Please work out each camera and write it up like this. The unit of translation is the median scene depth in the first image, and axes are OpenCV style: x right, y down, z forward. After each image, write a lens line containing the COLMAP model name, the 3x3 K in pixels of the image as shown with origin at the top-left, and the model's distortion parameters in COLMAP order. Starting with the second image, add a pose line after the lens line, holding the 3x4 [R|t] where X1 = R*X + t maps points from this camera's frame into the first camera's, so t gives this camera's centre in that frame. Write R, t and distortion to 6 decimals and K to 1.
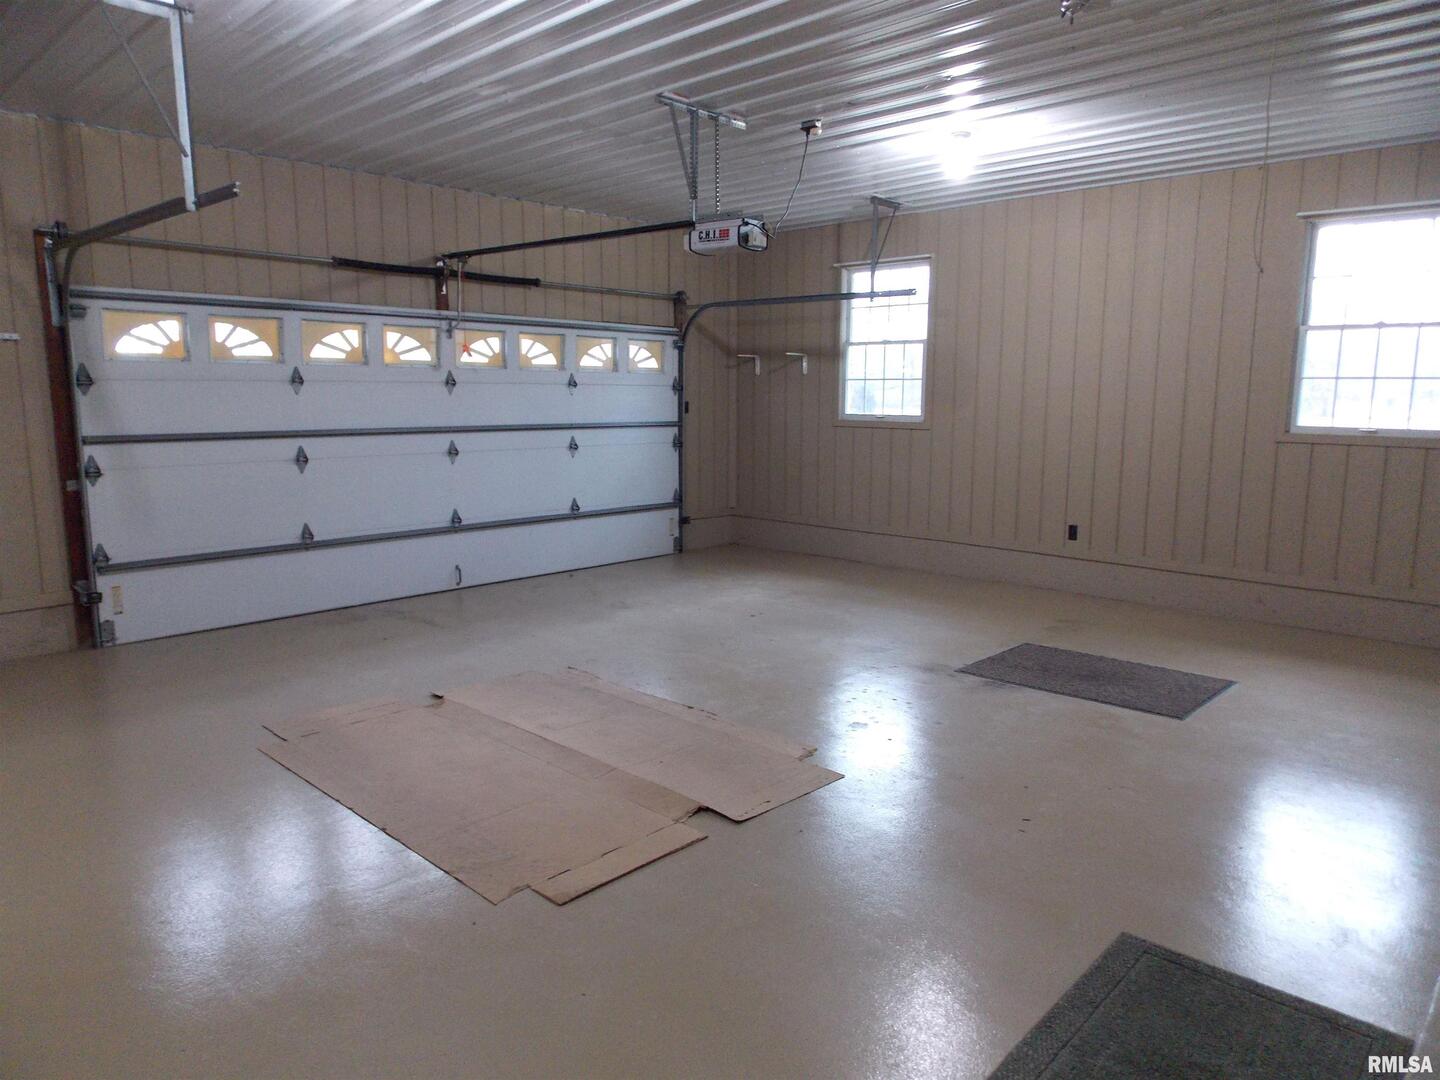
lens RADIAL K [[967.8, 0, 712.8], [0, 967.8, 533.9], [0, 0, 1]] dist [0.009181, -0.010101]
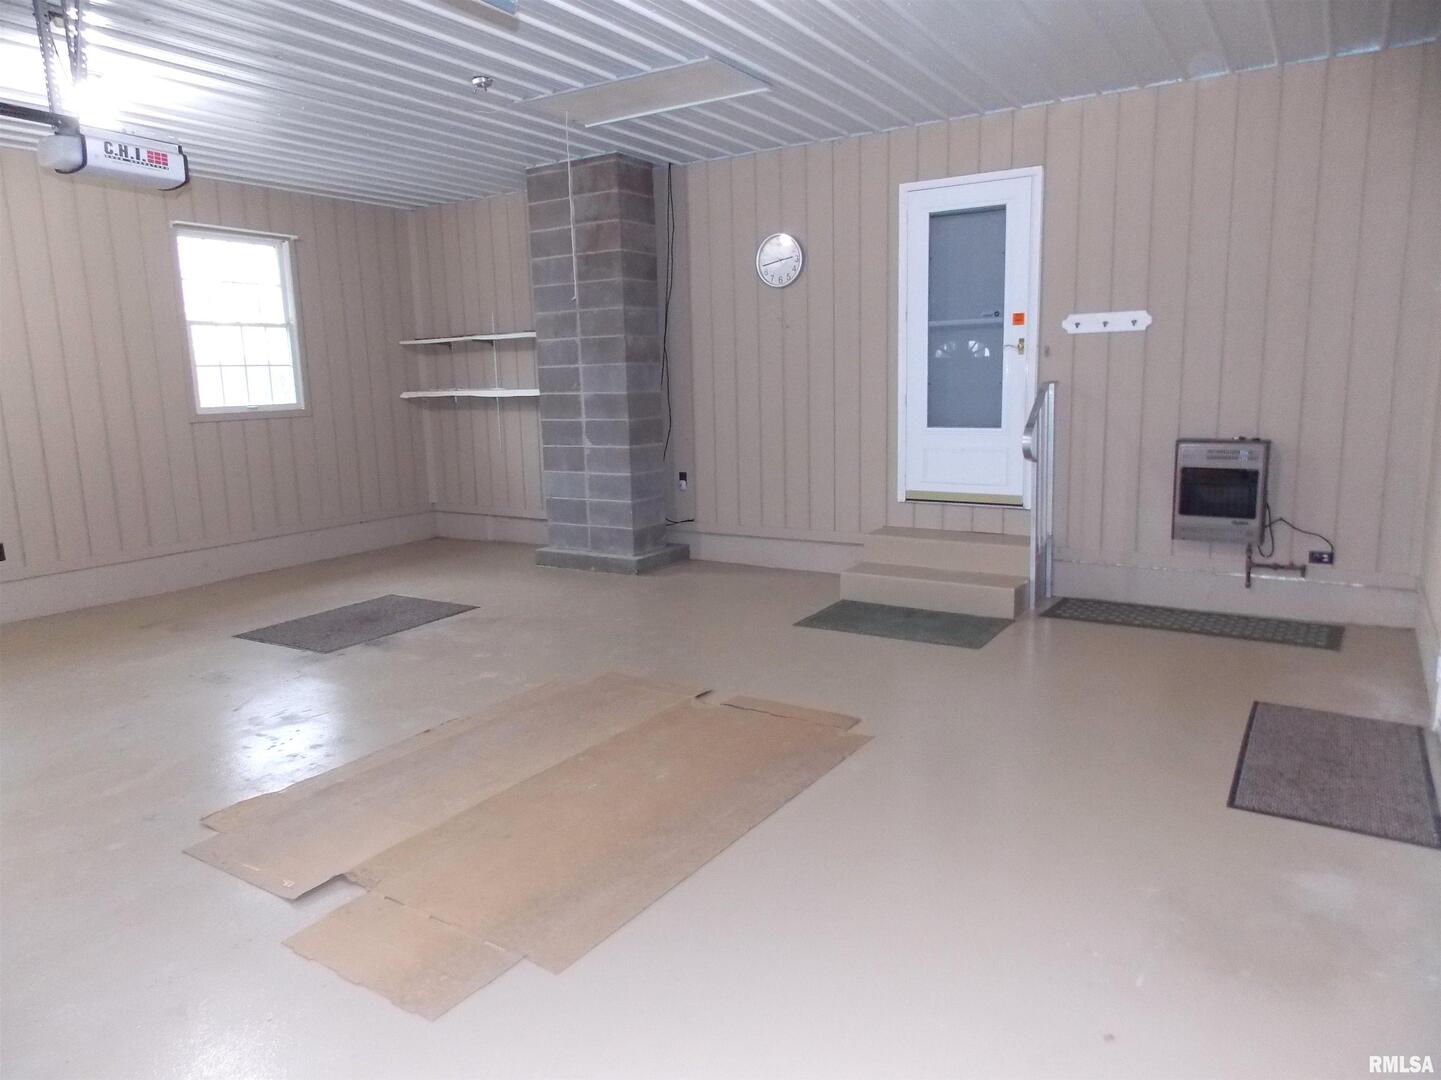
lens RADIAL K [[968.4, 0, 714.9], [0, 968.4, 543.7], [0, 0, 1]] dist [0.009181, -0.010101]
pose [[-0.209545, -0.172103, 0.962534, -0.679546], [0.162456, 0.964579, 0.207836, -0.097902], [-0.964209, 0.199920, -0.174163, 0.653632]]
